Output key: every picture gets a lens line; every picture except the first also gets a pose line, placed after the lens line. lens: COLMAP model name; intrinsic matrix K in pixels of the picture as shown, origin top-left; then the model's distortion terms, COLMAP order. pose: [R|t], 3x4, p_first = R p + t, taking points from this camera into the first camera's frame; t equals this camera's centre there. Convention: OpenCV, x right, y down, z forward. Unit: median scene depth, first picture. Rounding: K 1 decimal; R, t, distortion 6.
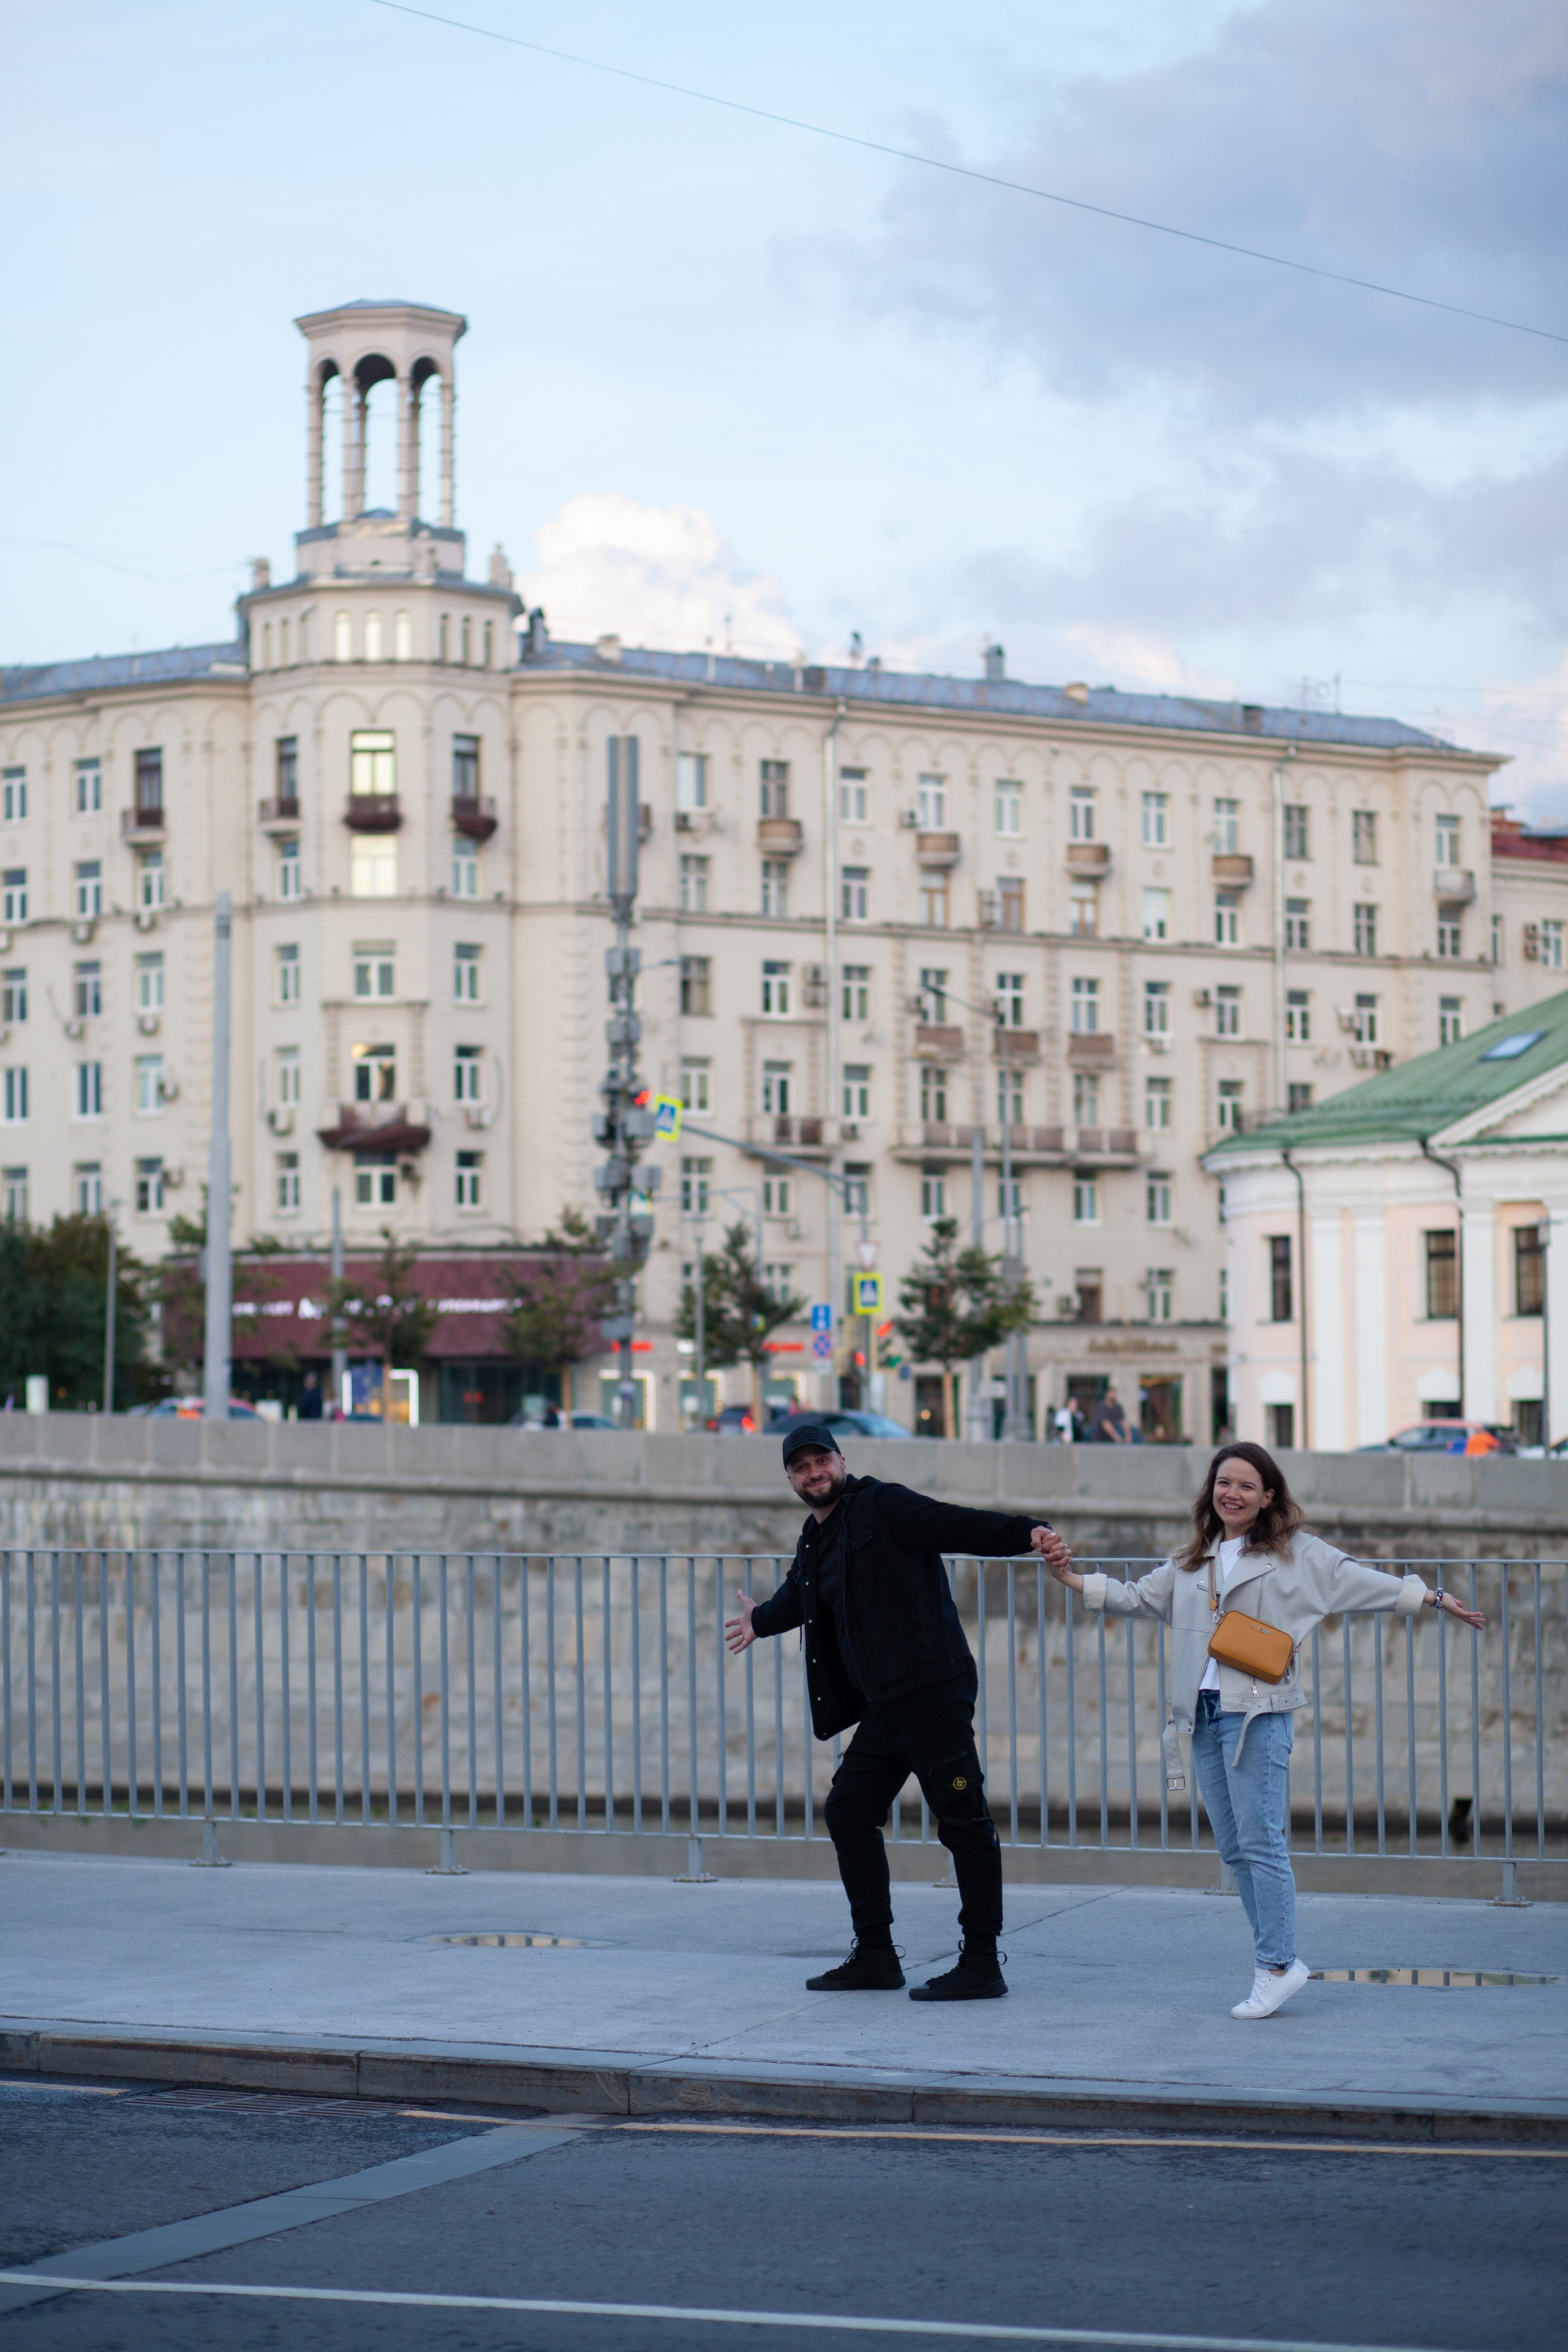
lens RADIAL K [[5597.7, 0, 784.0], [0, 5597.7, 1176.0], [0, 0, 1]] dist [-0.013399, -14.980935]
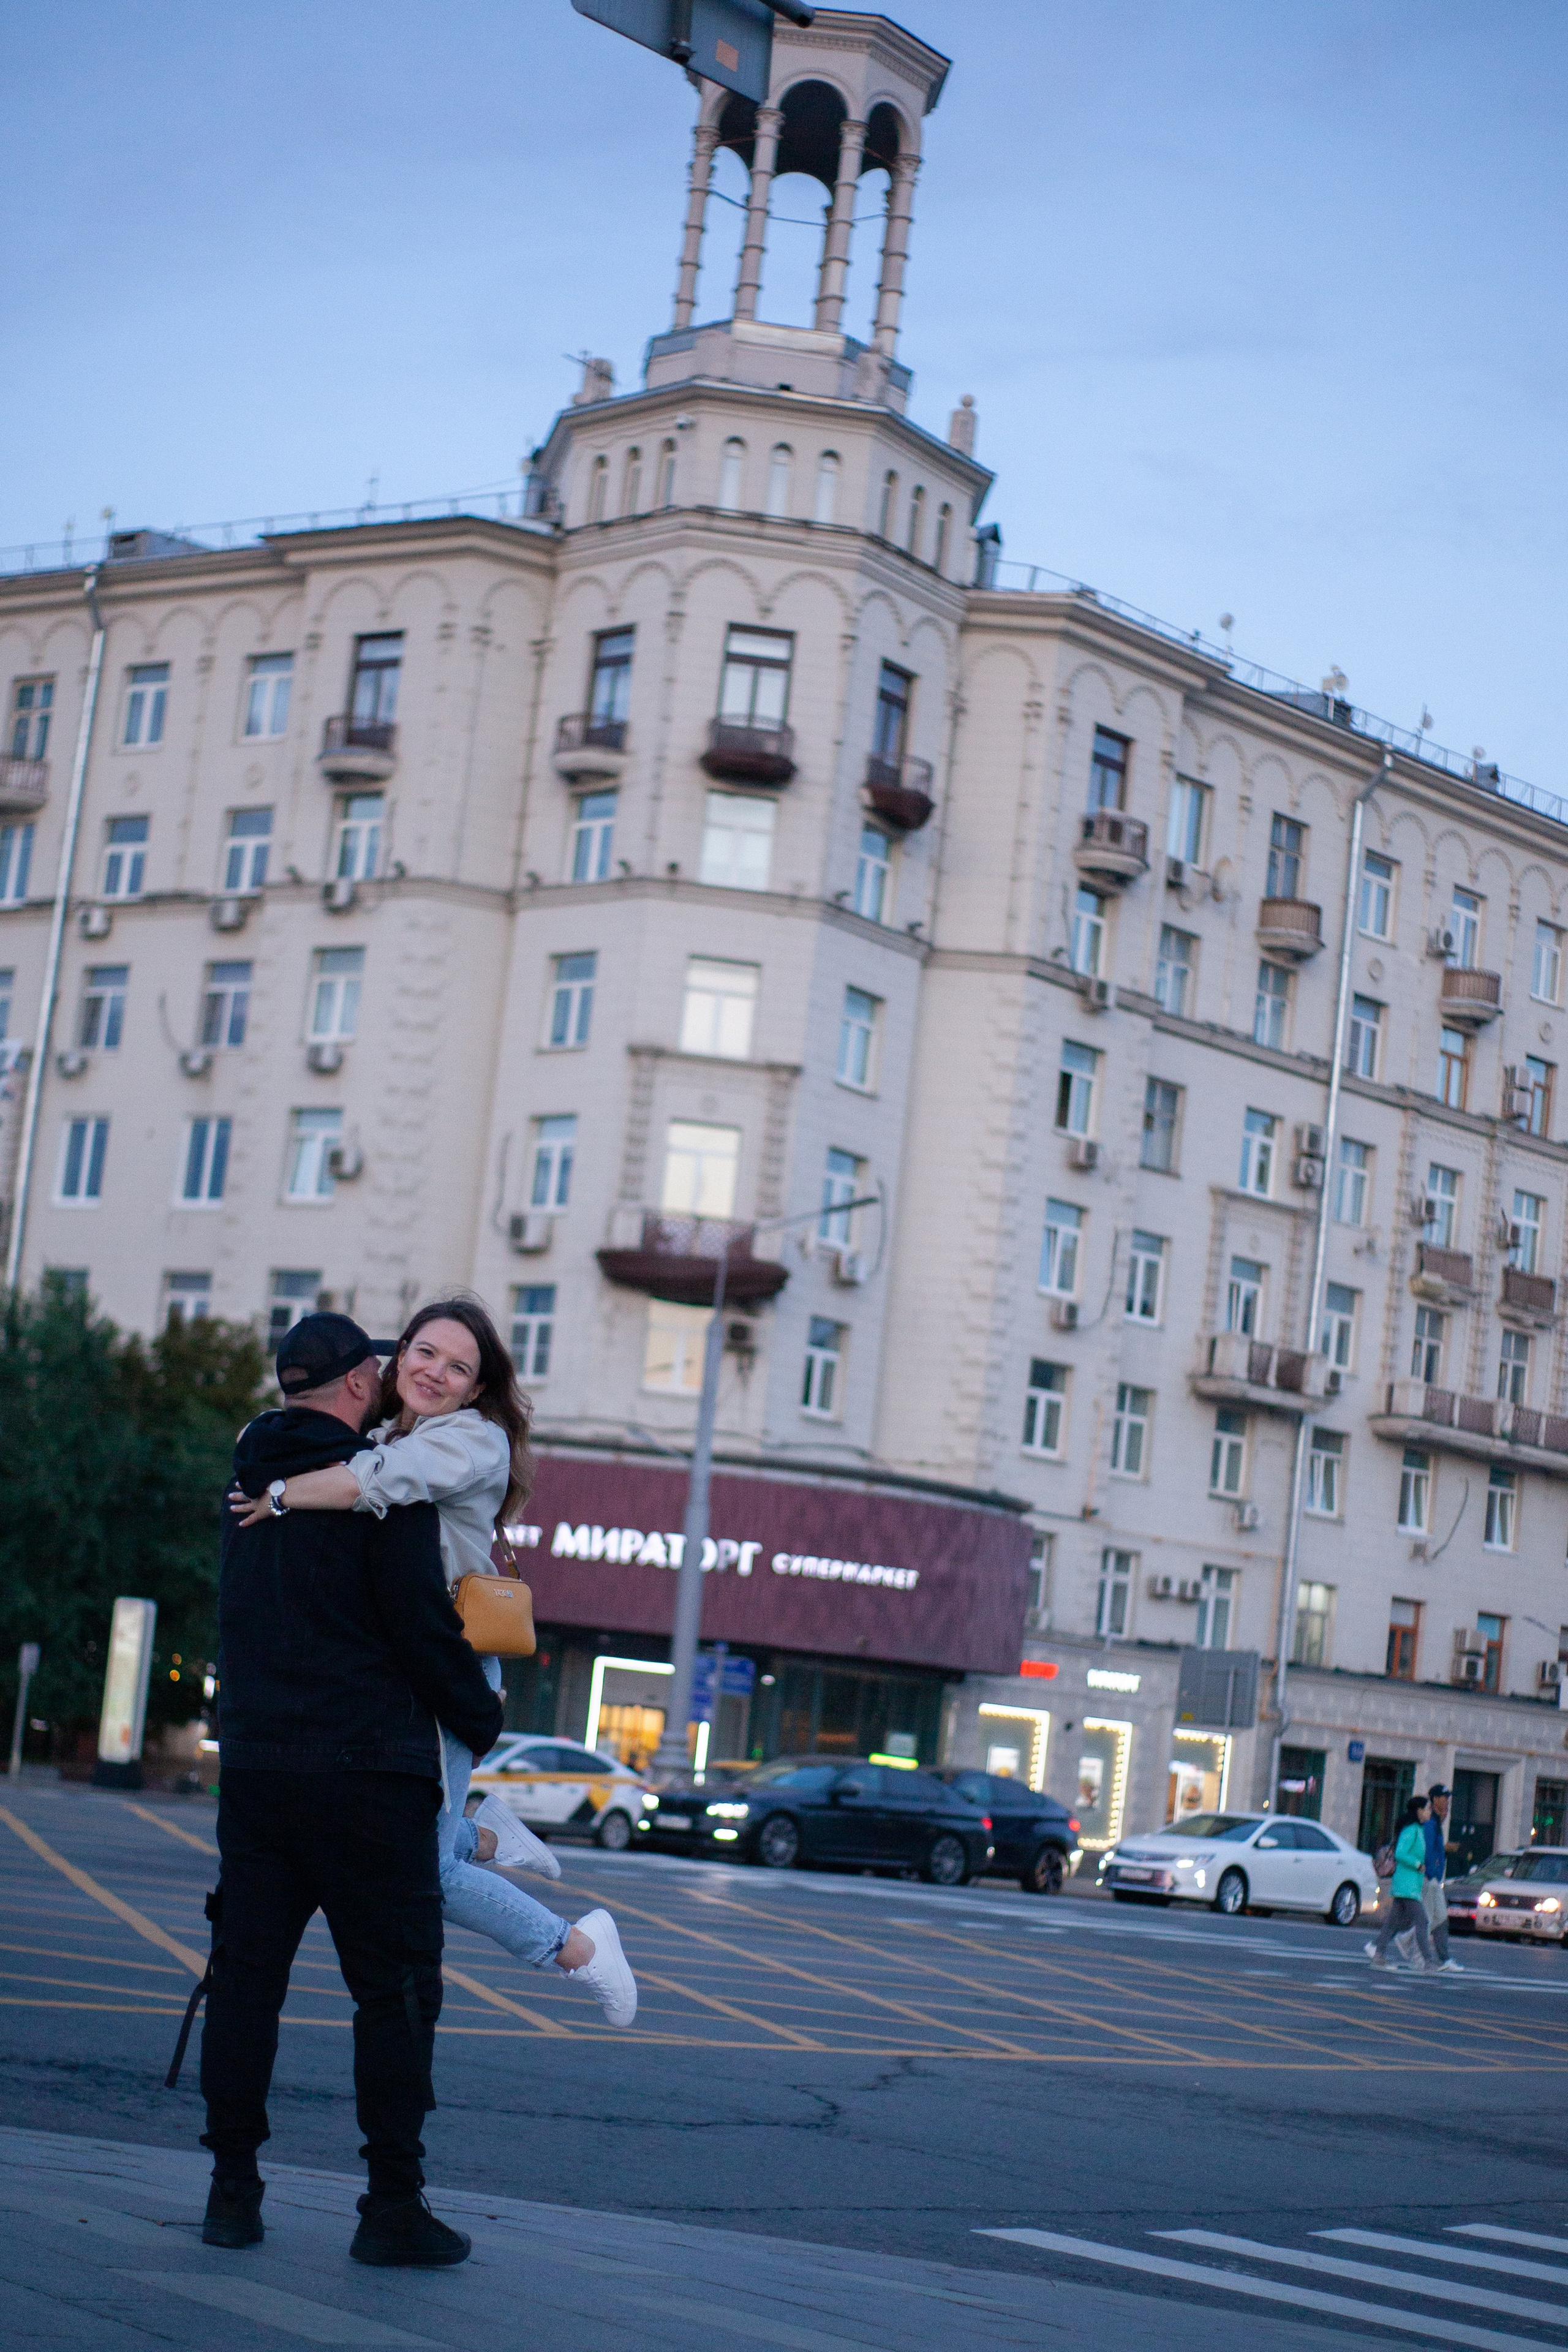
lens RADIAL K [[3803.8, 0, 784.0], [0, 3803.8, 1176.0], [0, 0, 1]] dist [-0.308890, -0.028287]
pose [[0.988637, 0.129469, 0.076386, -0.093204], [-0.121237, 0.987156, -0.104043, 0.023361], [-0.088875, 0.093600, 0.991635, 0.574551]]
